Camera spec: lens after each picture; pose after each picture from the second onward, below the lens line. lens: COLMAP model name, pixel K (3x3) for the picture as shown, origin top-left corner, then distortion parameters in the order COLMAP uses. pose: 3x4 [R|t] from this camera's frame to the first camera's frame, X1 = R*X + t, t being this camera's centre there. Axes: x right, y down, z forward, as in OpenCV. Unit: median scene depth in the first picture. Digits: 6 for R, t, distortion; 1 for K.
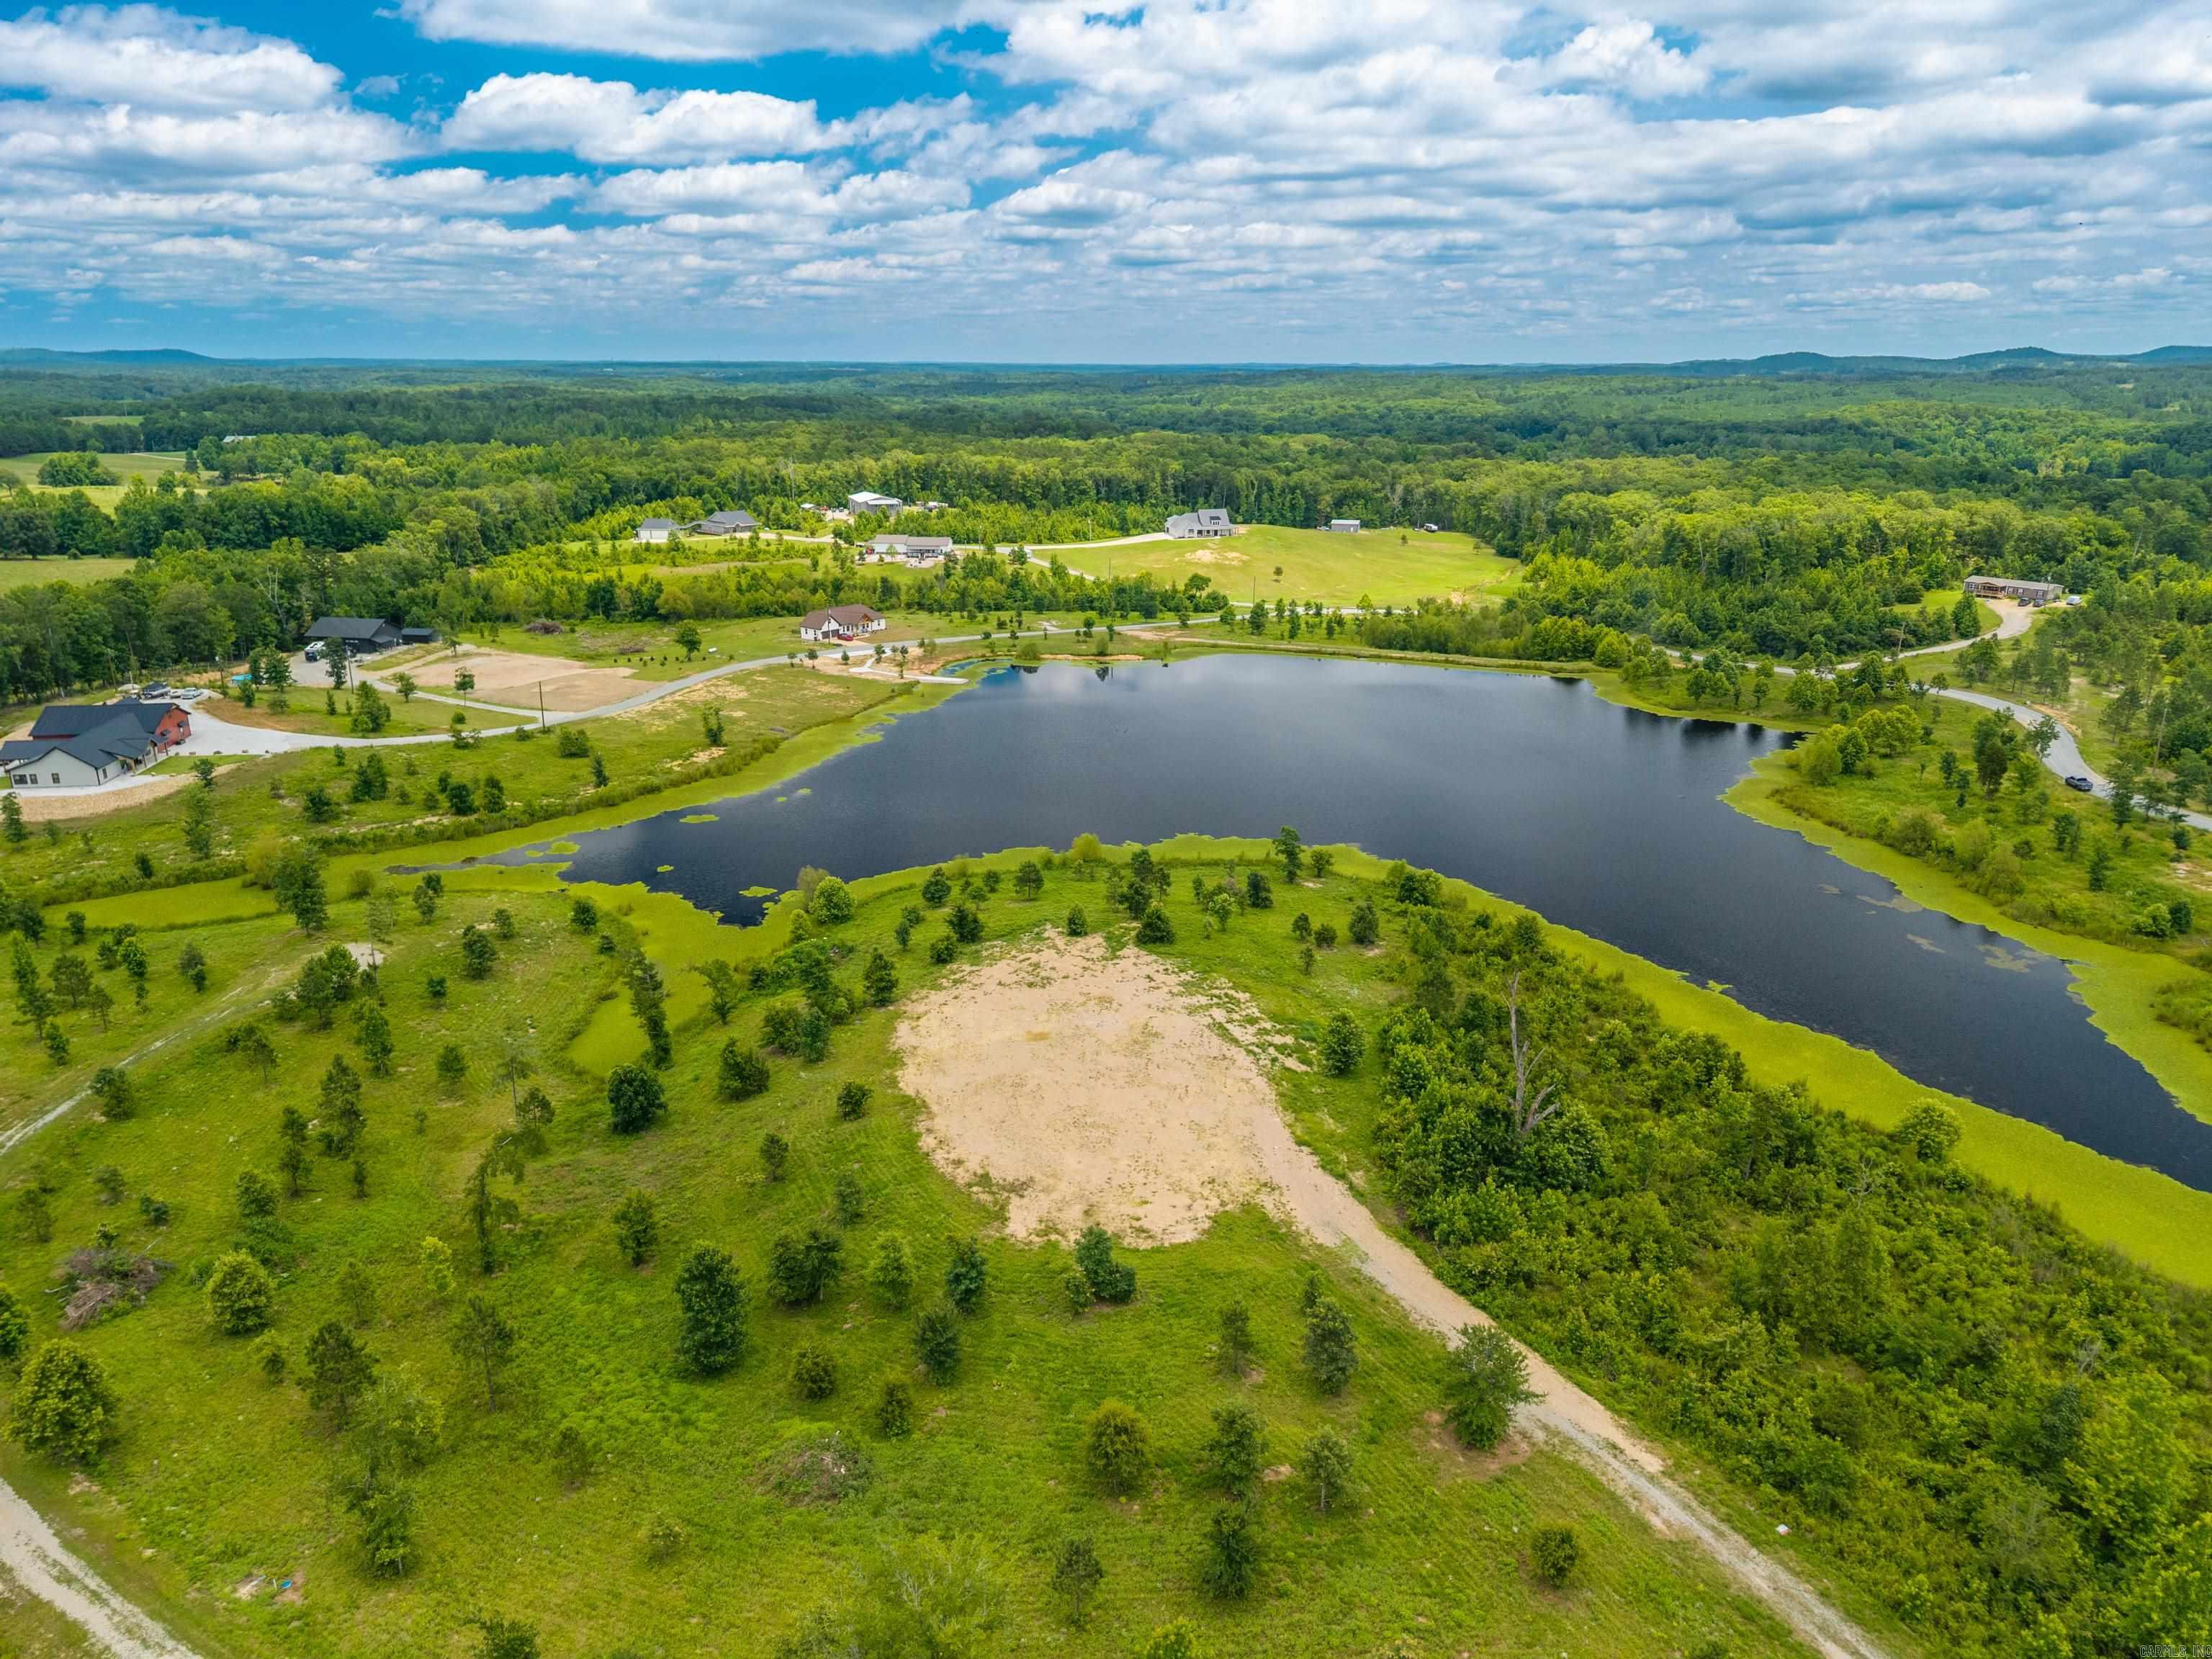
lens RADIAL K [[1530.3, 0, 1104.7], [0, 1530.3, 899.6], [0, 0, 1]] dist [-0.005008, 0.003850]
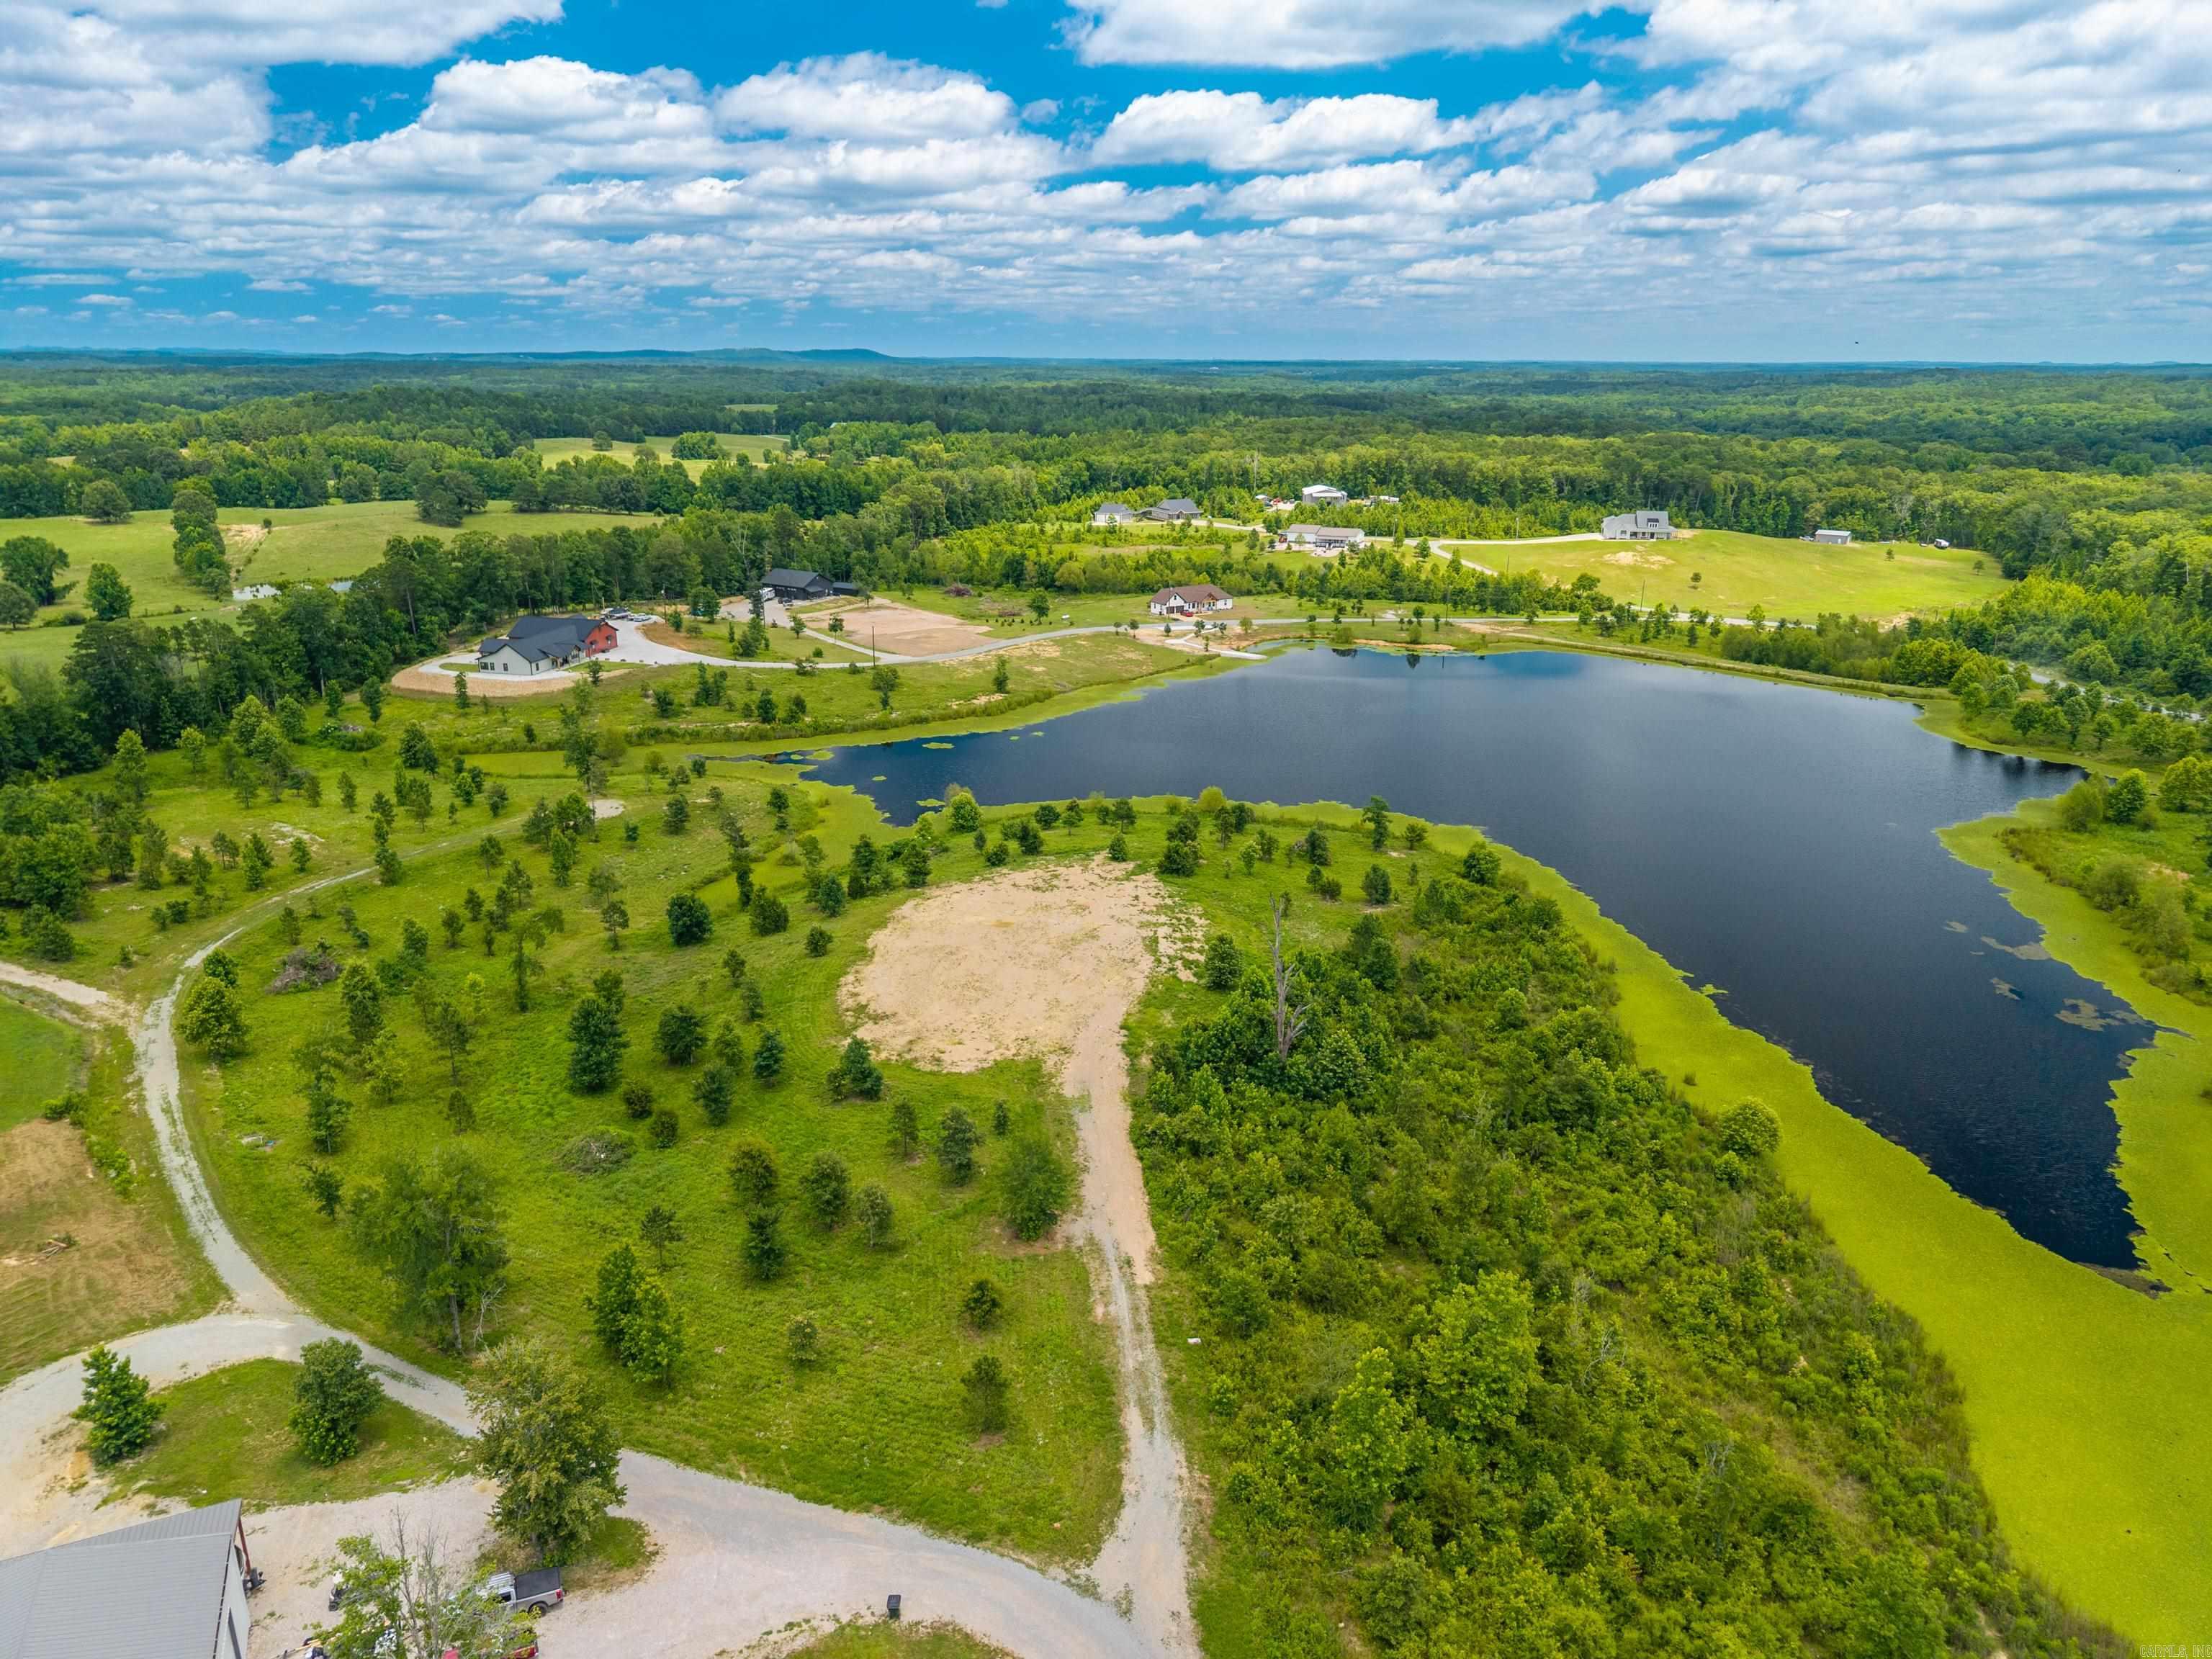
lens RADIAL K [[1524.1, 0, 1103.4], [0, 1524.1, 905.6], [0, 0, 1]] dist [0.032510, -0.034785]
pose [[0.919913, 0.132580, -0.369029, 0.120769], [-0.131082, 0.990940, 0.029253, 0.007538], [0.369564, 0.021463, 0.928957, -0.022699]]
